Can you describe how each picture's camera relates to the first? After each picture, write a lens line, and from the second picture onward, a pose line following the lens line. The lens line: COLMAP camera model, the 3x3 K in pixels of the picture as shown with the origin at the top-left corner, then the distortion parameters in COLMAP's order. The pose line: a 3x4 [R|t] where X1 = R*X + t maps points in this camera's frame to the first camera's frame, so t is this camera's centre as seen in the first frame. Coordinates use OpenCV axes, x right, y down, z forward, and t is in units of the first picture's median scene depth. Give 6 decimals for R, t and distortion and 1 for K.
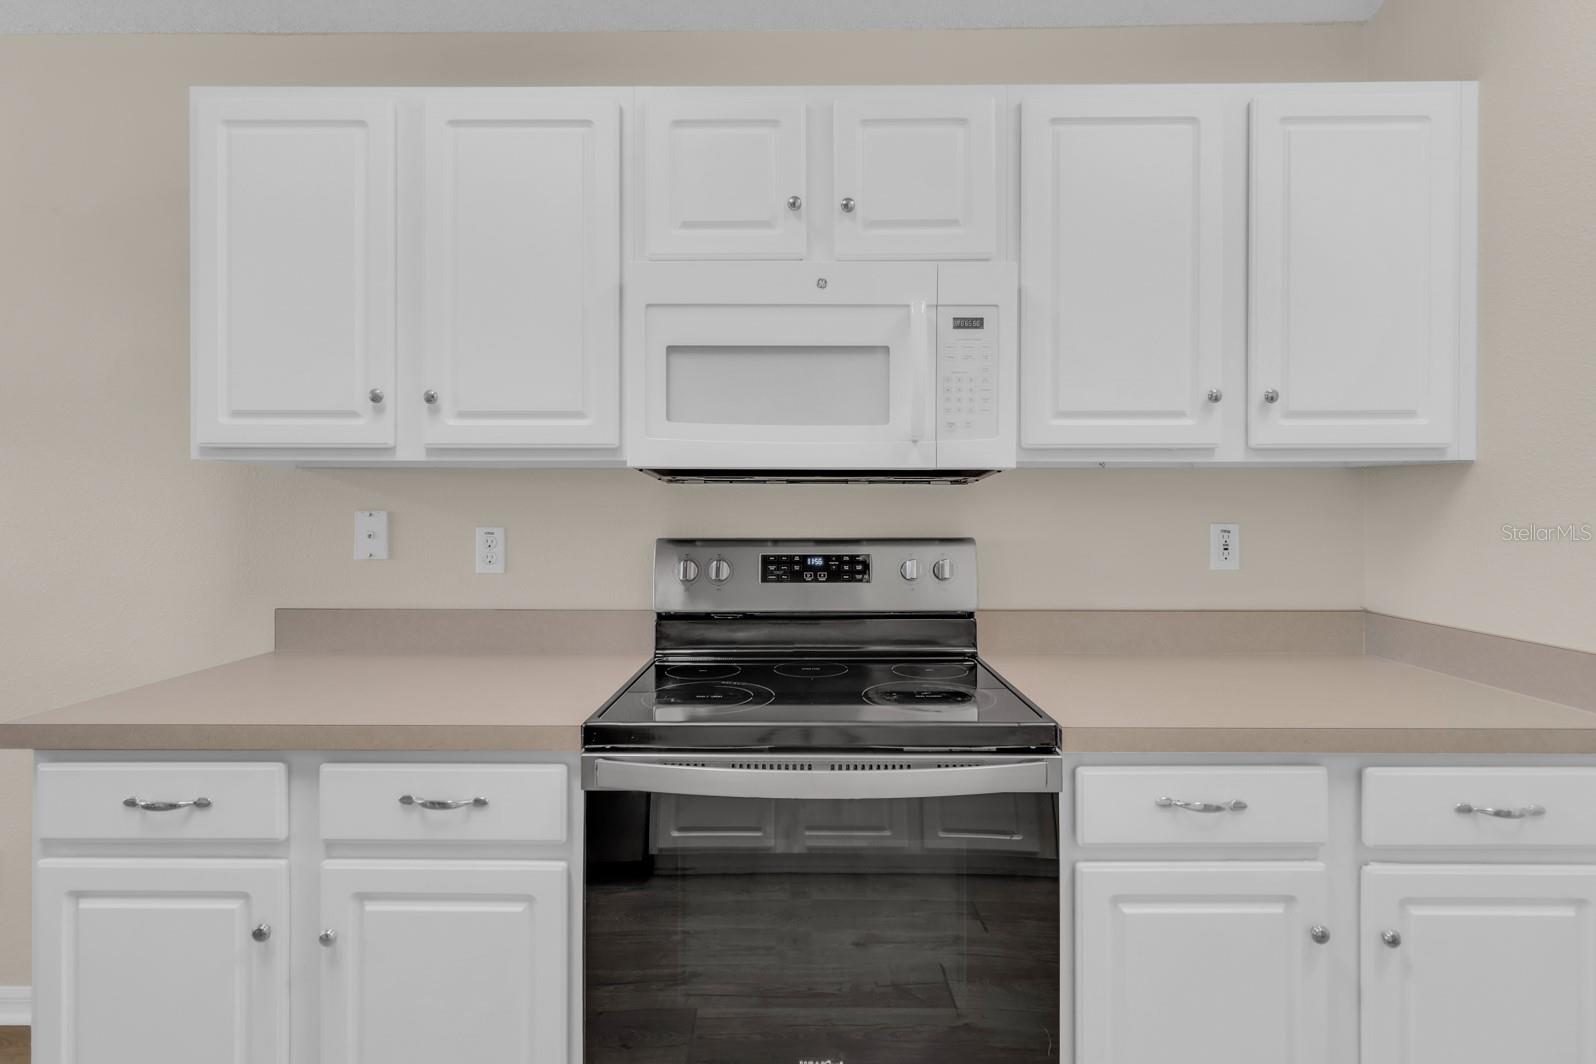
lens RADIAL K [[752.0, 0, 800.2], [0, 752.0, 511.3], [0, 0, 1]] dist [0.000545, 0.000885]
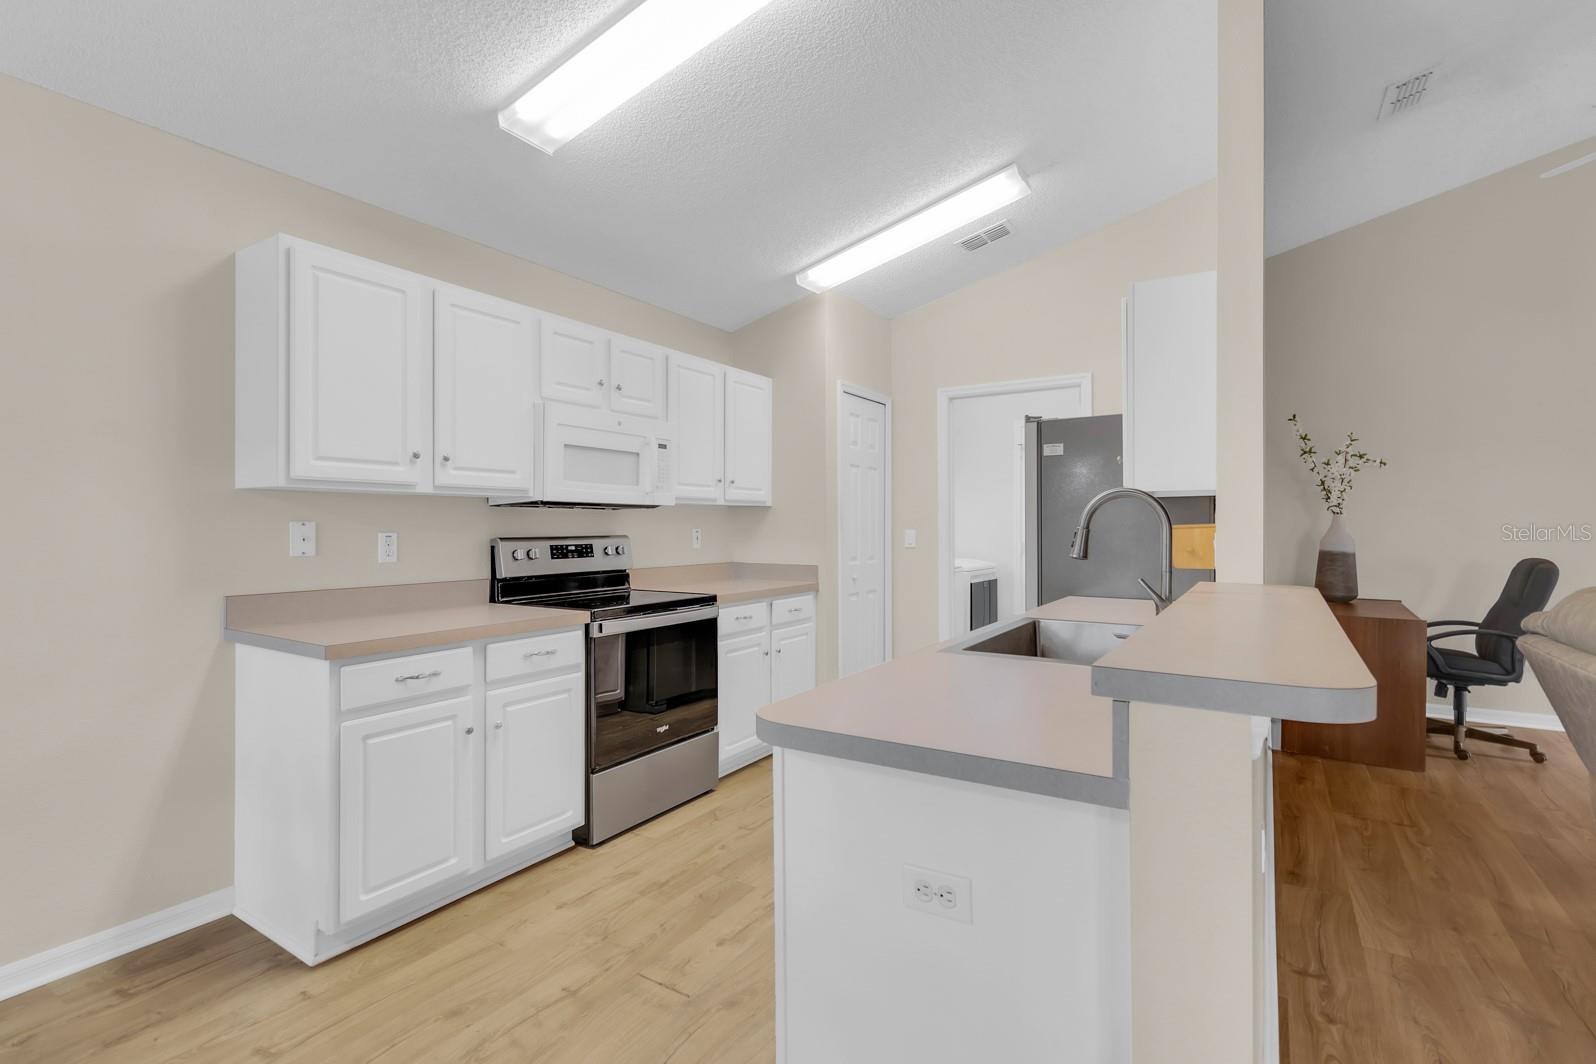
lens RADIAL K [[742.0, 0, 800.5], [0, 742.0, 526.5], [0, 0, 1]] dist [0.000767, 0.000212]
pose [[0.526363, -0.001952, 0.850258, -1.522917], [0.000713, 0.999998, 0.001854, 0.007962], [-0.850260, -0.000370, 0.526363, -0.630942]]
